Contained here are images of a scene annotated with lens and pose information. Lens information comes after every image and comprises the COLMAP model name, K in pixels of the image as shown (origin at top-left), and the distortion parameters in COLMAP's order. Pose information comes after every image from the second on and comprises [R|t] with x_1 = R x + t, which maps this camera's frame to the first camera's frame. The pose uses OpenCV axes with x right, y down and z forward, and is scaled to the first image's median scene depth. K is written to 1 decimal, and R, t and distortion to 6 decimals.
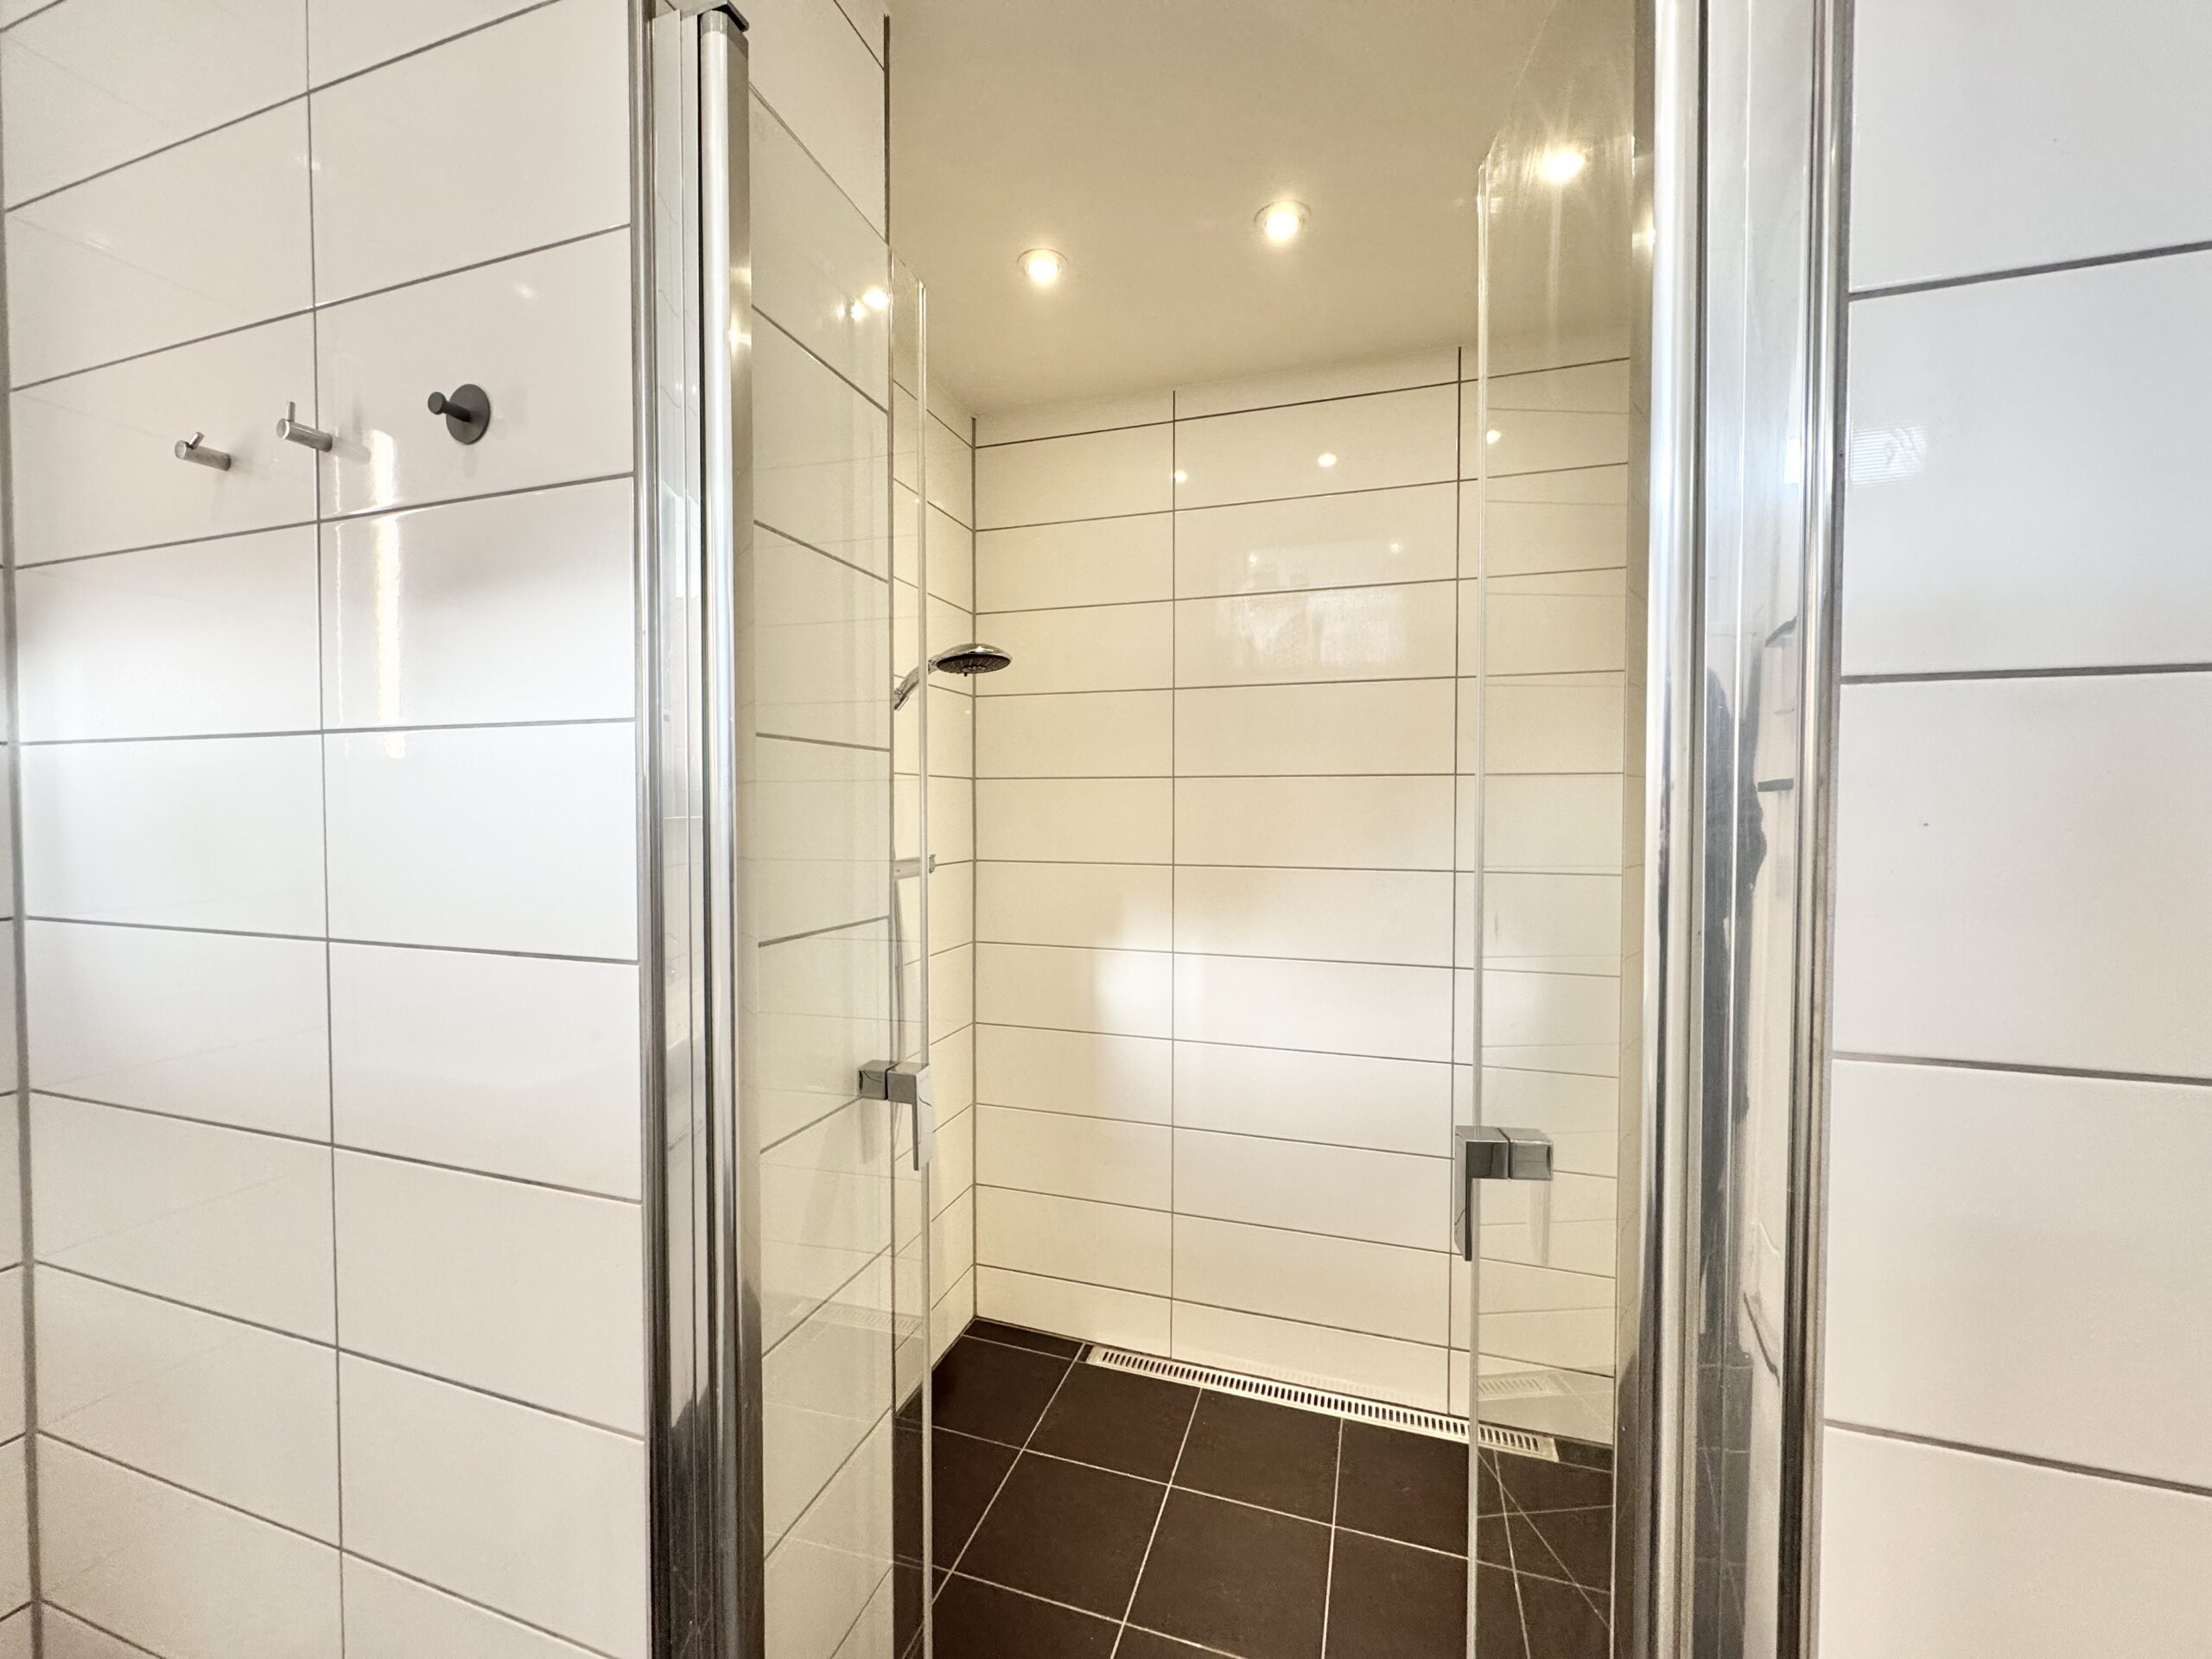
lens RADIAL K [[875.9, 0, 1108.1], [0, 875.9, 826.9], [0, 0, 1]] dist [-0.004914, 0.000929]
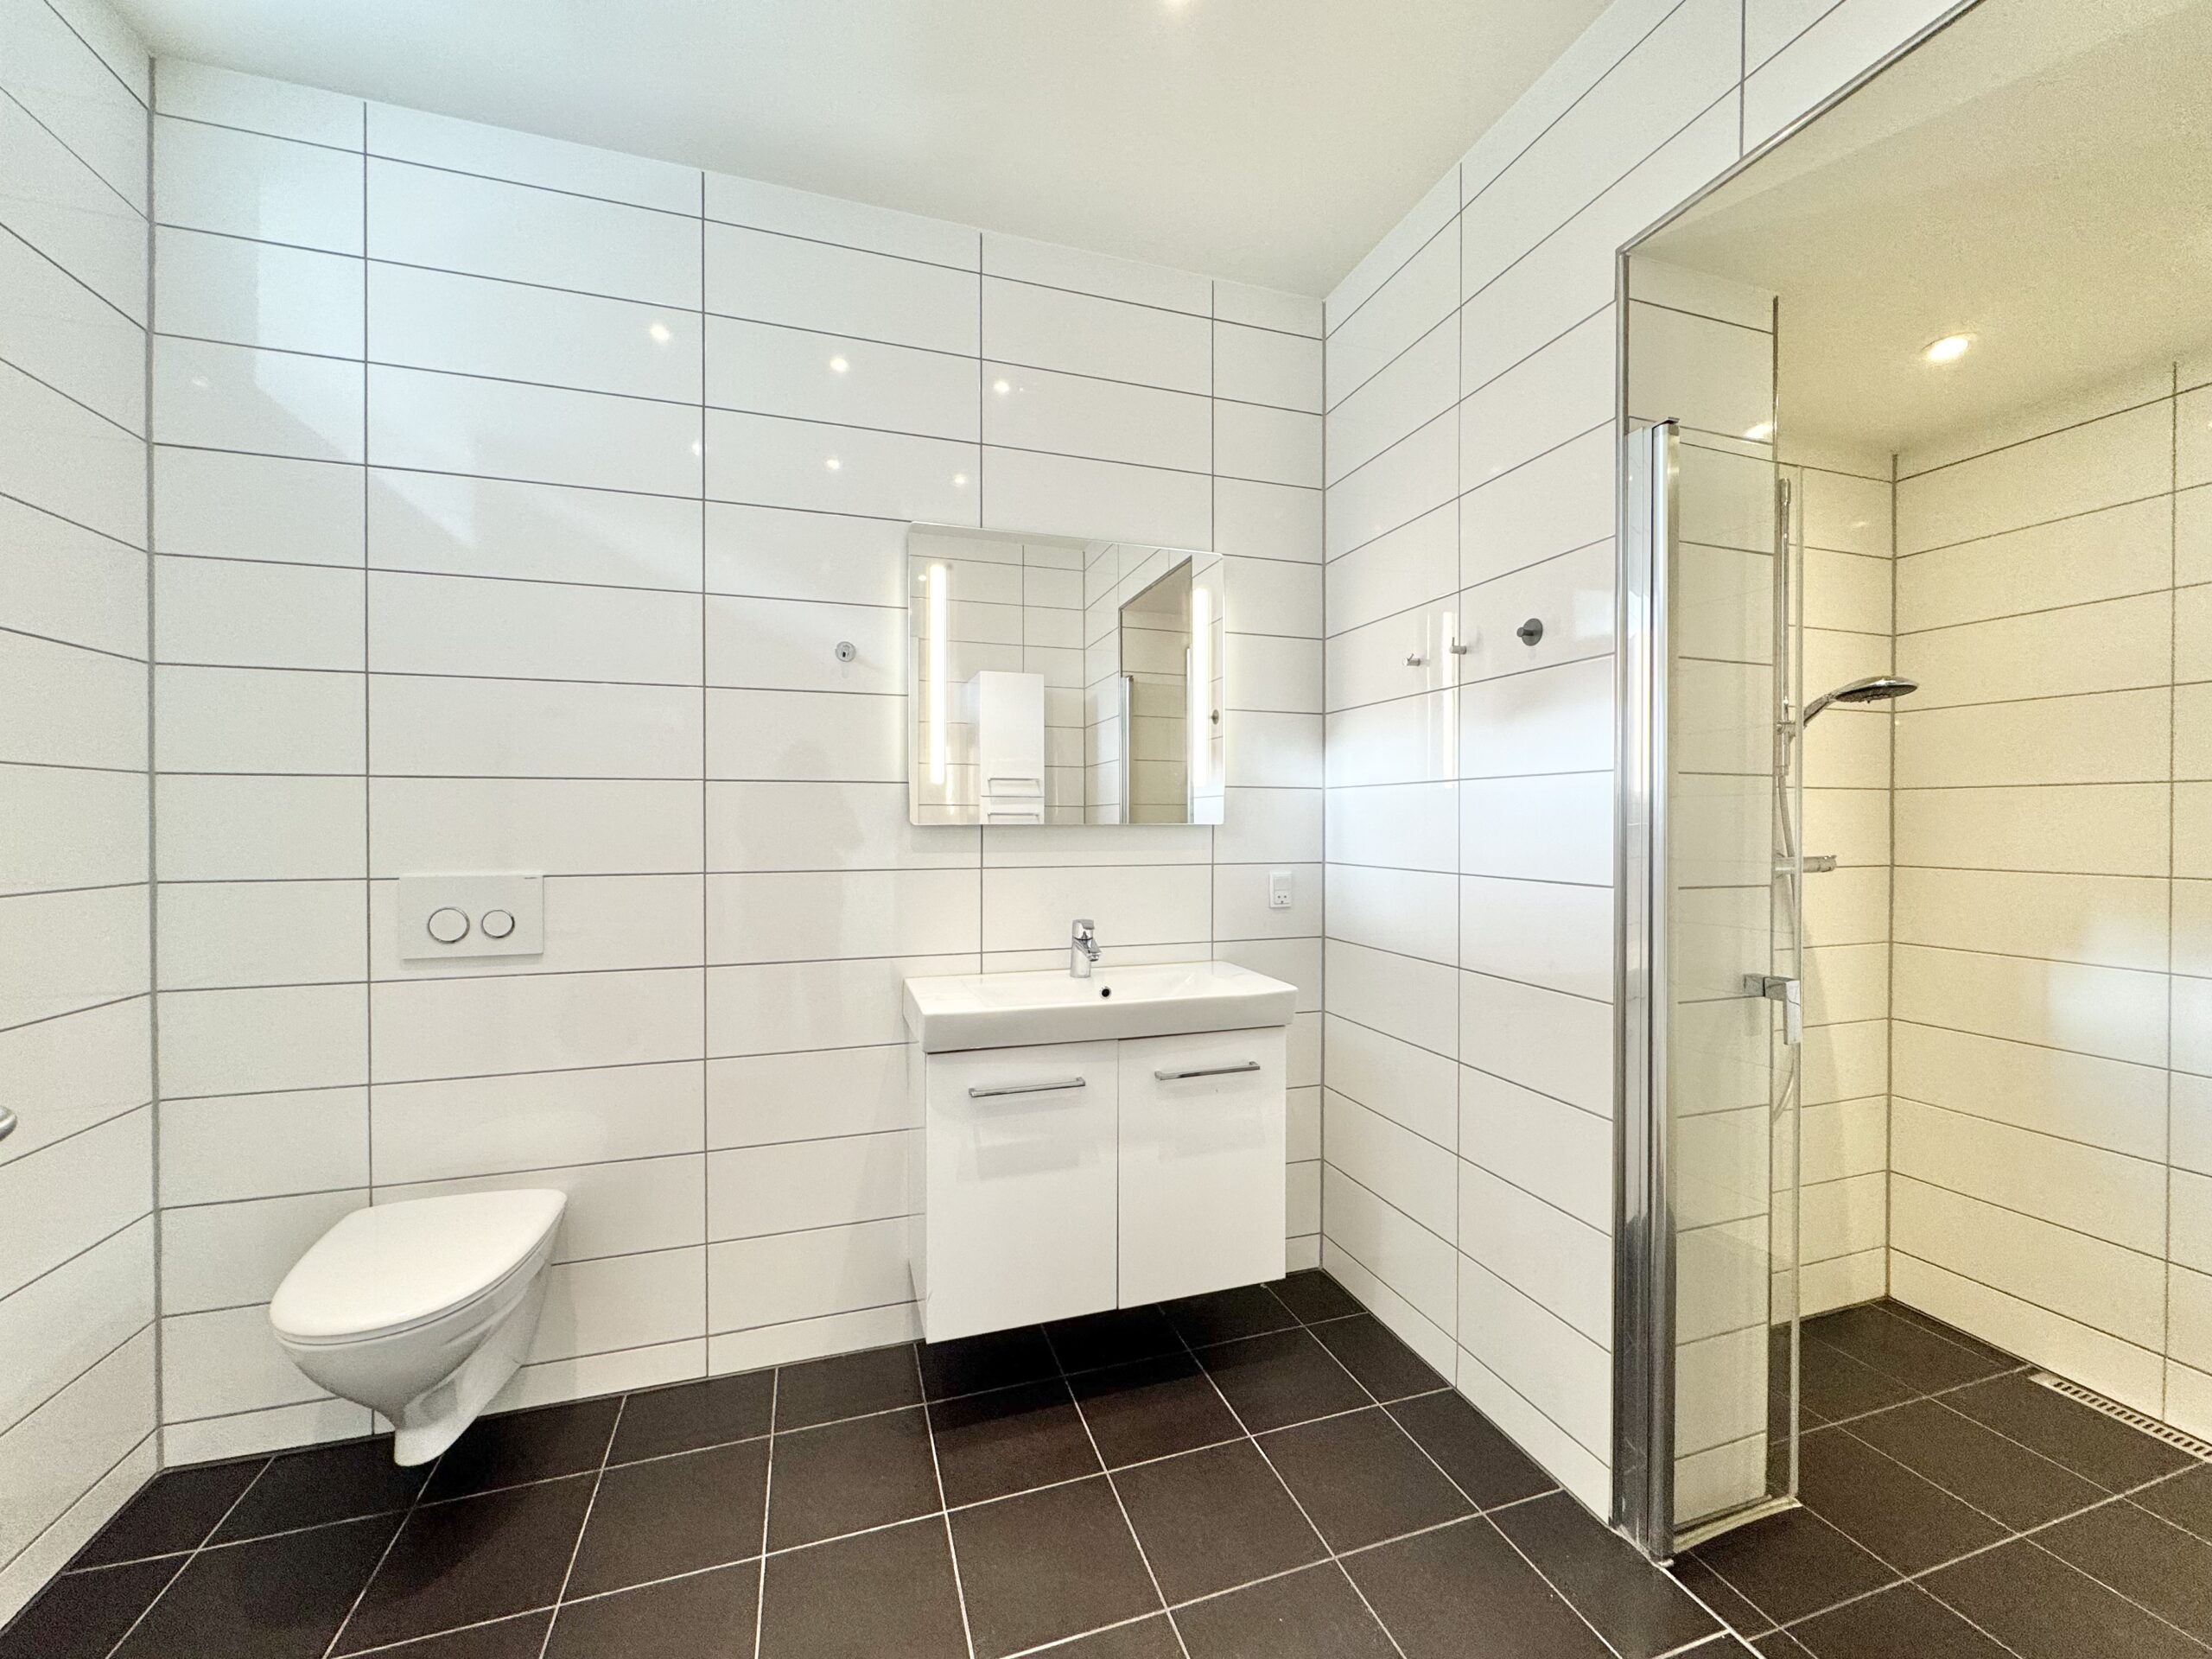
lens RADIAL K [[875.9, 0, 1103.4], [0, 875.9, 824.9], [0, 0, 1]] dist [-0.004914, 0.000929]
pose [[0.586655, 0.003769, -0.809828, 0.194024], [-0.020092, 0.999749, -0.009902, 0.023801], [0.809587, 0.022080, 0.586584, -0.541473]]
